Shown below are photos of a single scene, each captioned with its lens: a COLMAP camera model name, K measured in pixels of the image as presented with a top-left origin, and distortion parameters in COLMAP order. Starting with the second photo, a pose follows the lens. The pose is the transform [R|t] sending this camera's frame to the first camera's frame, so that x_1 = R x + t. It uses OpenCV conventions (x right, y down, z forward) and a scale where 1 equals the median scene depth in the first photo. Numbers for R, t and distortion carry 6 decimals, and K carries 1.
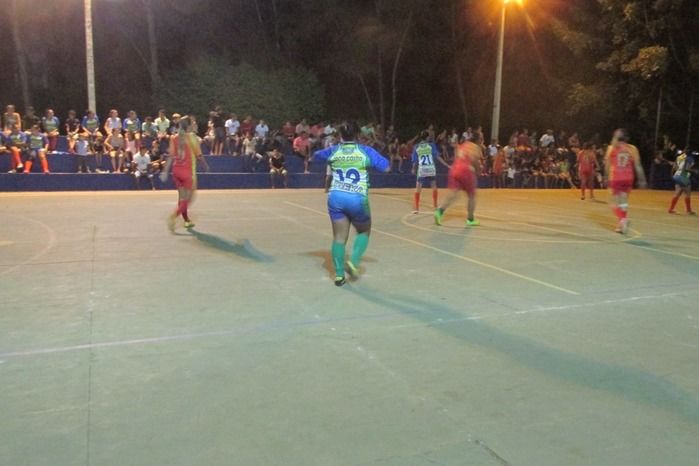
lens RADIAL K [[532.5, 0, 389.1], [0, 532.5, 231.5], [0, 0, 1]] dist [-0.011974, -0.001855]
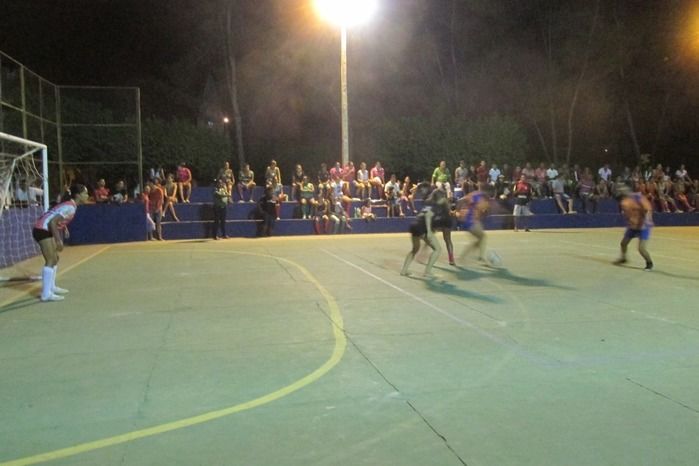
lens RADIAL K [[579.2, 0, 349.5], [0, 579.2, 233.0], [0, 0, 1]] dist [-0.025481, -0.005717]
pose [[0.984955, -0.019947, -0.171653, -0.319499], [0.005796, 0.996570, -0.082547, 0.019085], [0.172711, 0.080310, 0.981693, -0.174005]]
